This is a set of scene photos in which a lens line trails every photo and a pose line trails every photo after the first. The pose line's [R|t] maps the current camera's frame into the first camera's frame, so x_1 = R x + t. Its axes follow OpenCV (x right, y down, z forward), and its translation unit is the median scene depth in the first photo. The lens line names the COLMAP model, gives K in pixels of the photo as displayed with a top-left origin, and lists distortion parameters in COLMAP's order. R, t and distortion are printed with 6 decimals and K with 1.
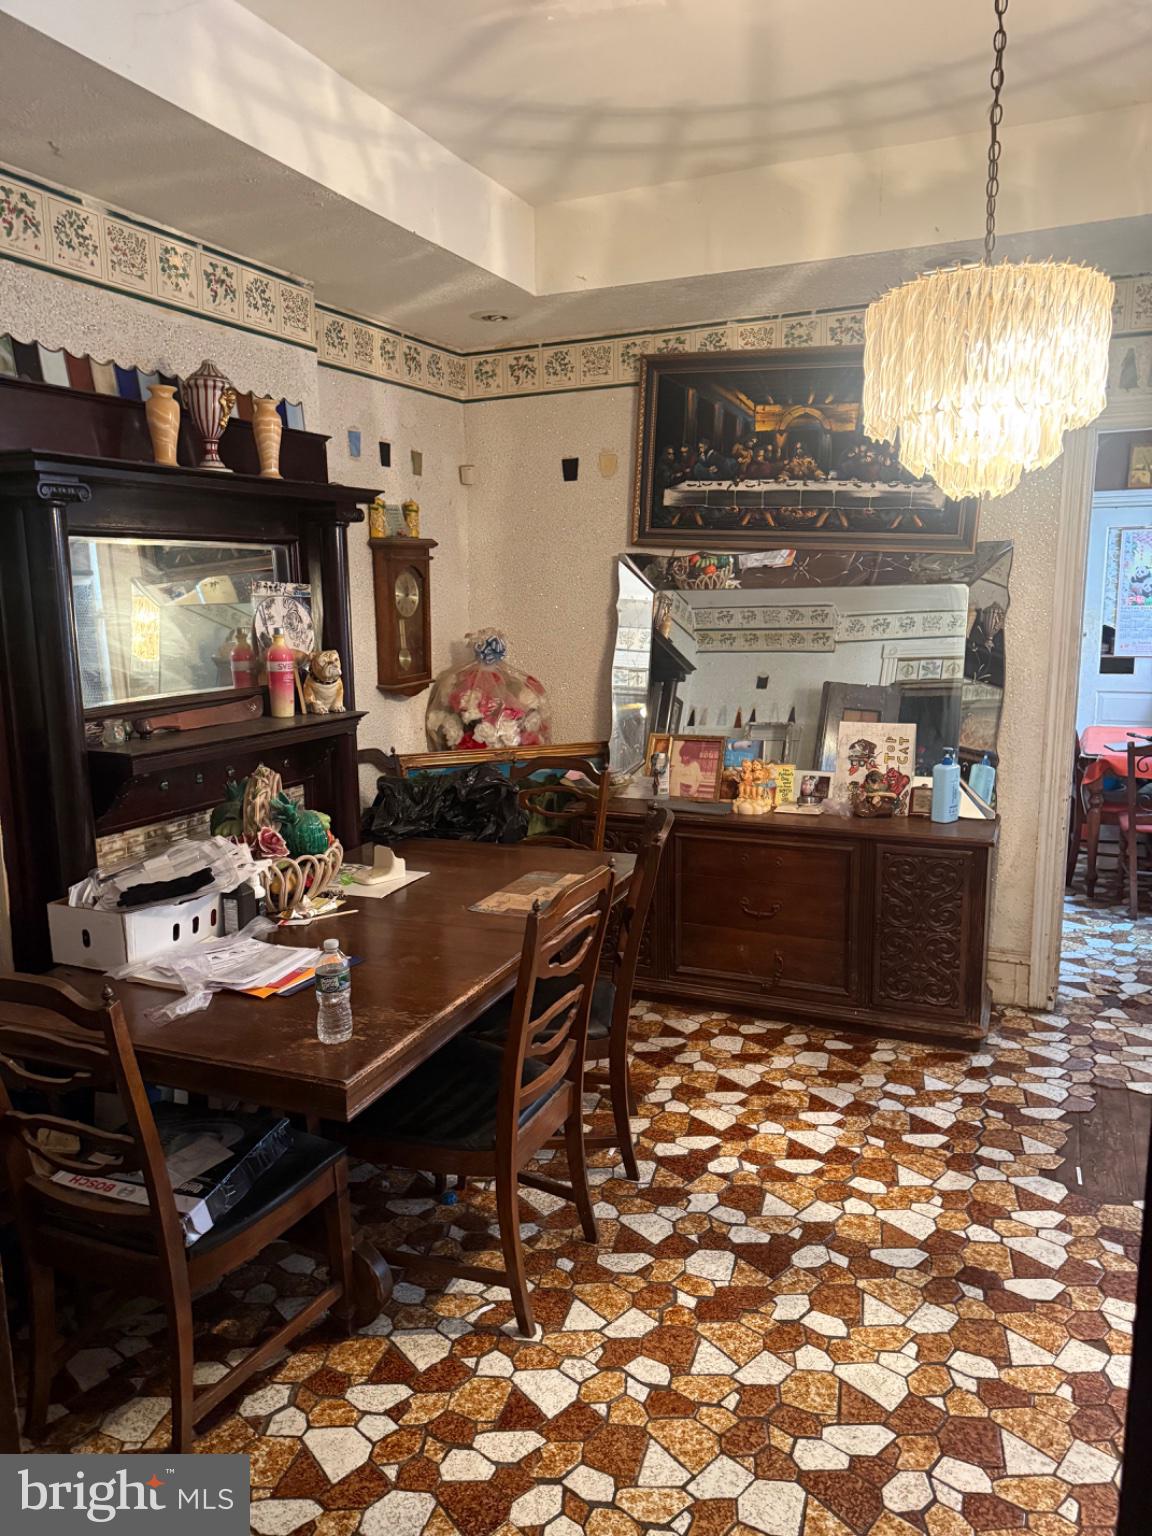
lens RADIAL K [[1095.4, 0, 571.3], [0, 1095.4, 771.6], [0, 0, 1]] dist [0.019325, -0.010800]
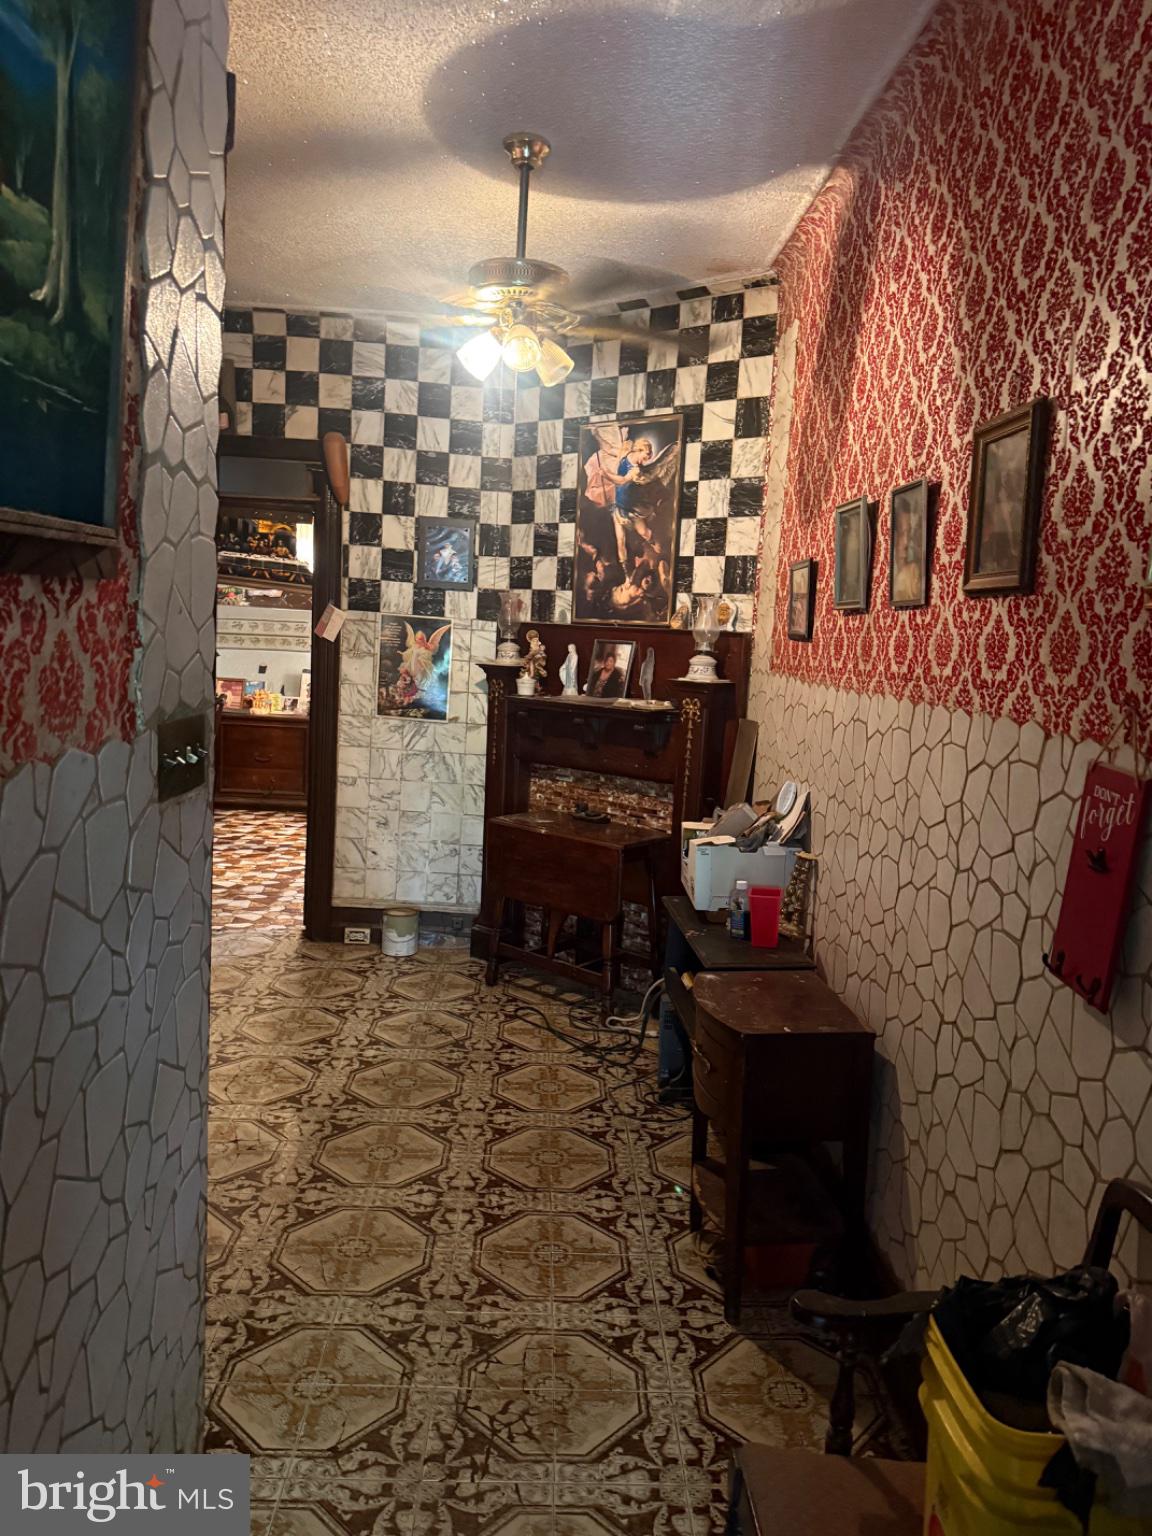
lens RADIAL K [[1095.4, 0, 568.3], [0, 1095.4, 781.2], [0, 0, 1]] dist [0.019325, -0.010800]
pose [[0.903084, -0.000994, 0.429464, -0.192418], [0.006368, 0.999918, -0.011076, 0.183254], [-0.429418, 0.012737, 0.903016, -1.097240]]
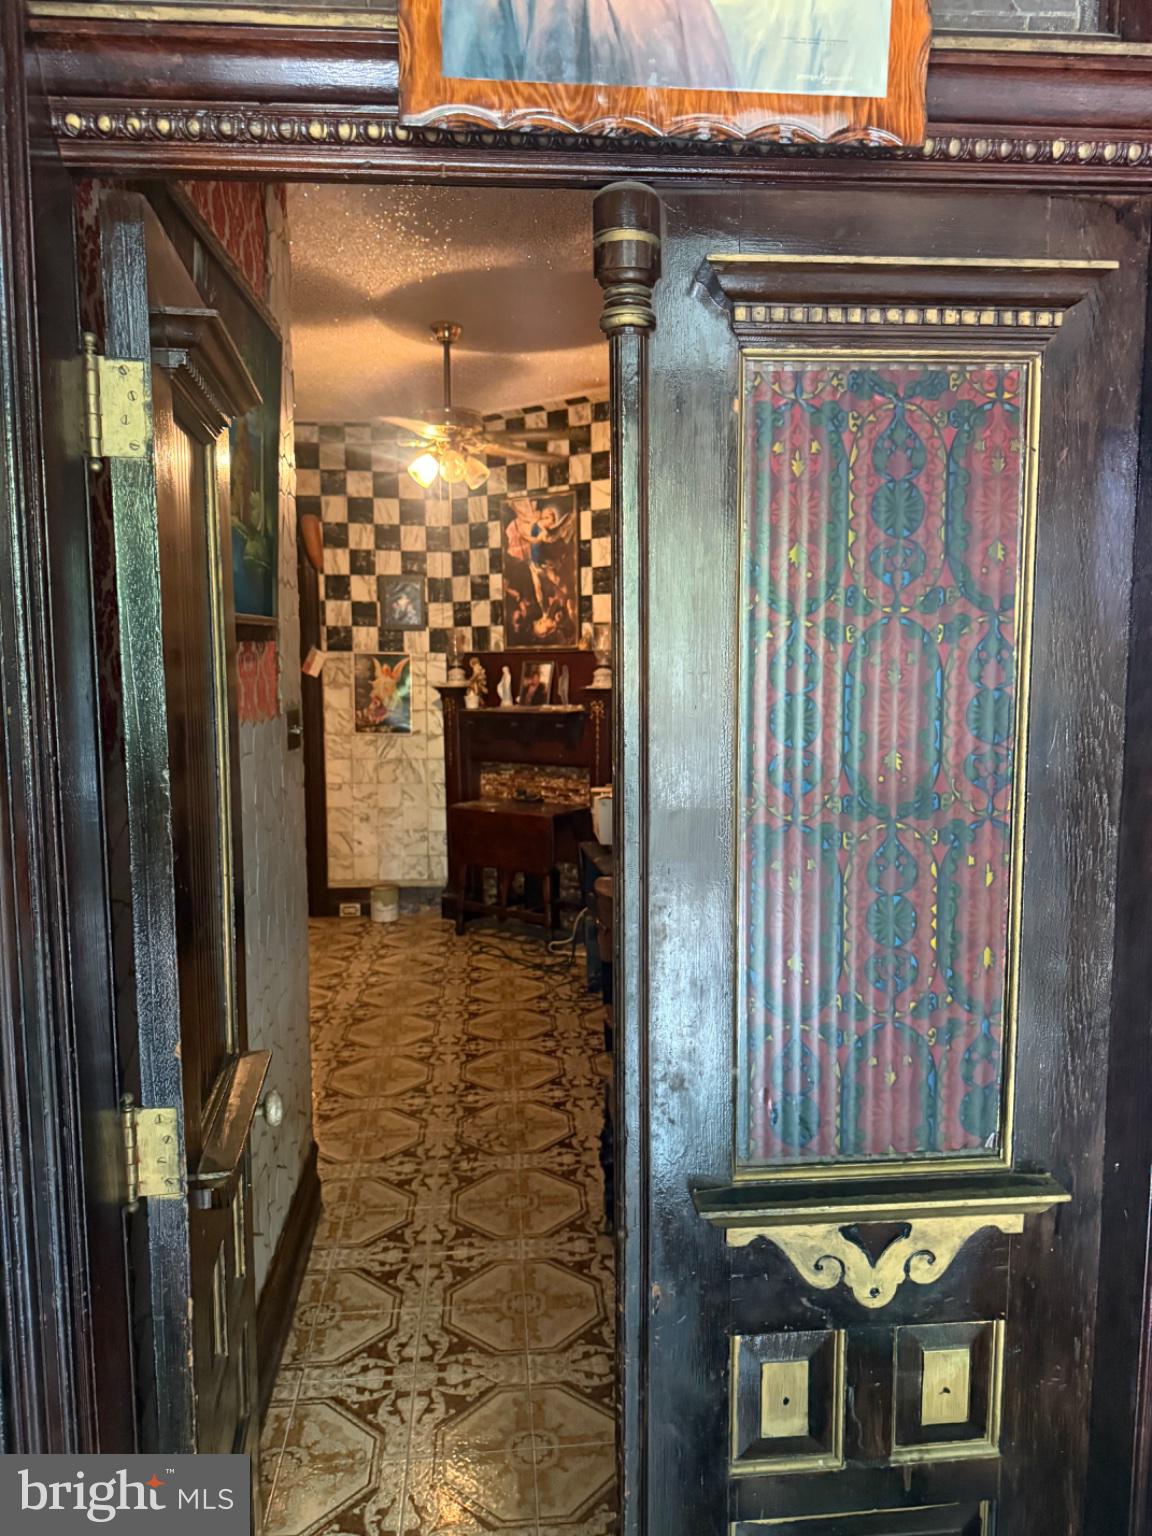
lens RADIAL K [[1095.4, 0, 586.2], [0, 1095.4, 761.0], [0, 0, 1]] dist [0.019325, -0.010800]
pose [[0.875042, -0.043788, 0.482062, -0.395927], [0.077465, 0.995732, -0.050169, 0.268384], [-0.477808, 0.081243, 0.874700, -1.582375]]
